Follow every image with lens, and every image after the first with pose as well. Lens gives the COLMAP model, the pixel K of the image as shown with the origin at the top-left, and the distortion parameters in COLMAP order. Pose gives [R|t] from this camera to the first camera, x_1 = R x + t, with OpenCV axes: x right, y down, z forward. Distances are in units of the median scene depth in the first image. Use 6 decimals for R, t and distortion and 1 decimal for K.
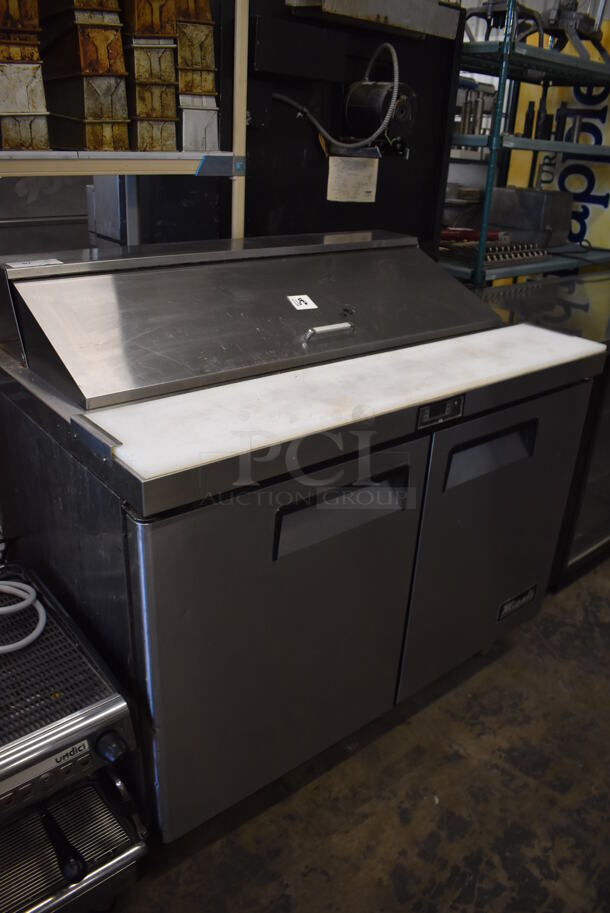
lens RADIAL K [[715.8, 0, 308.0], [0, 715.8, 457.5], [0, 0, 1]] dist [-0.102702, 0.010866]
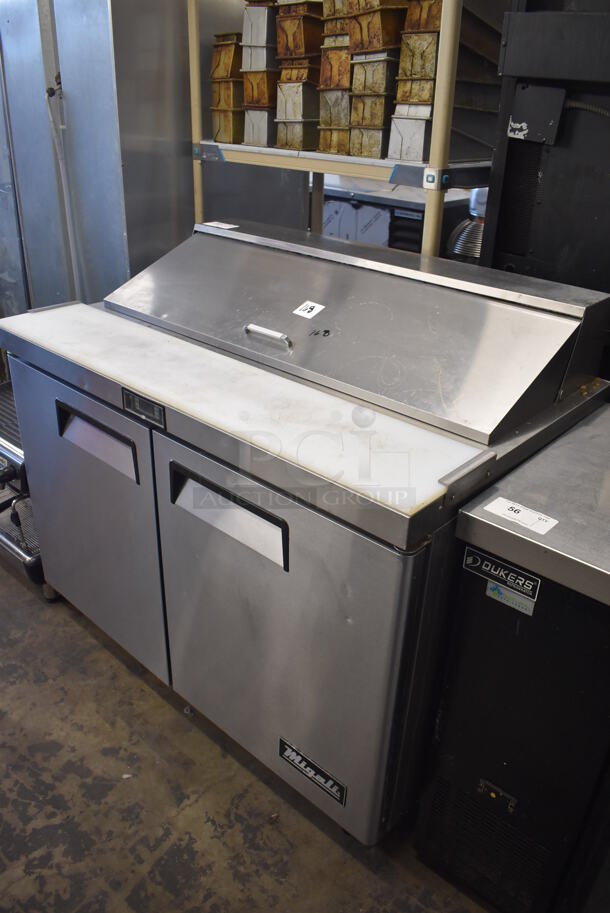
lens RADIAL K [[715.8, 0, 308.0], [0, 715.8, 457.5], [0, 0, 1]] dist [-0.102702, 0.010866]
pose [[0.133231, 0.412363, -0.901225, 0.995698], [-0.439014, 0.839807, 0.319360, -0.370198], [0.888547, 0.353102, 0.292922, 0.798981]]
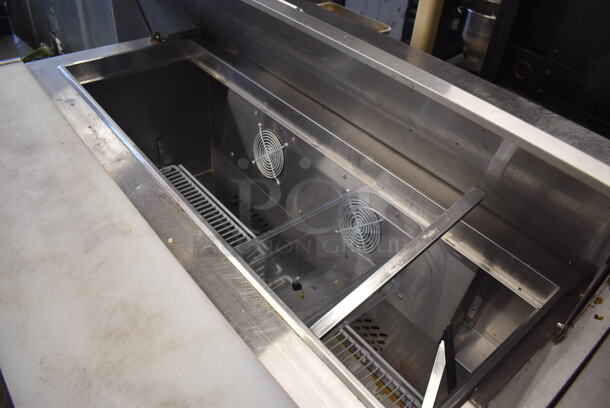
lens RADIAL K [[478.3, 0, 305.0], [0, 478.3, 204.0], [0, 0, 1]] dist [-0.102702, 0.010866]
pose [[-0.002803, 0.594236, -0.804286, 0.450369], [-0.488530, 0.700965, 0.519602, -0.457892], [0.872543, 0.394374, 0.288337, 0.974939]]
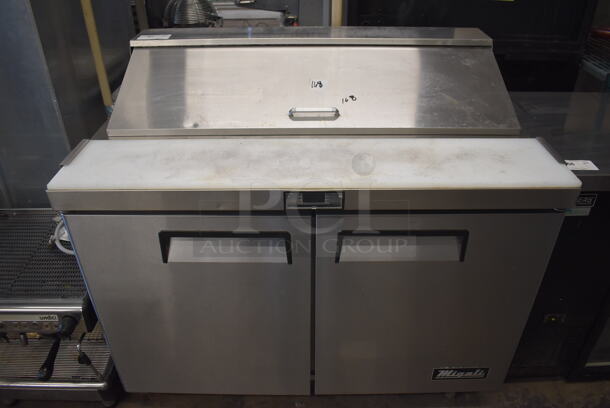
lens RADIAL K [[478.3, 0, 305.0], [0, 478.3, 204.0], [0, 0, 1]] dist [-0.102702, 0.010866]
pose [[0.765507, 0.306034, -0.565988, 0.540409], [-0.229396, 0.951650, 0.204303, -0.187527], [0.601146, -0.026560, 0.798698, 0.296689]]
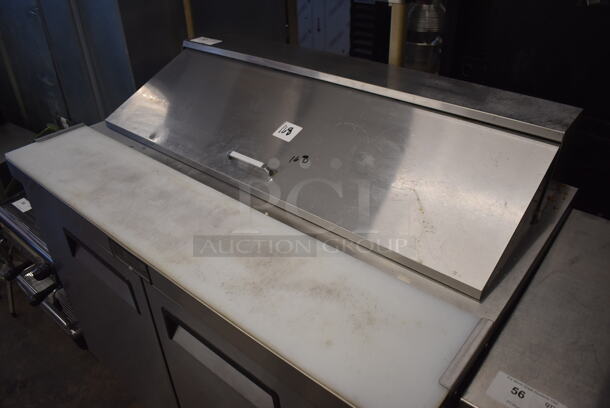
lens RADIAL K [[478.3, 0, 305.0], [0, 478.3, 204.0], [0, 0, 1]] dist [-0.102702, 0.010866]
pose [[0.168153, 0.489576, -0.855593, 0.661684], [-0.385383, 0.831523, 0.400062, -0.429305], [0.907306, 0.262459, 0.328498, 0.840845]]
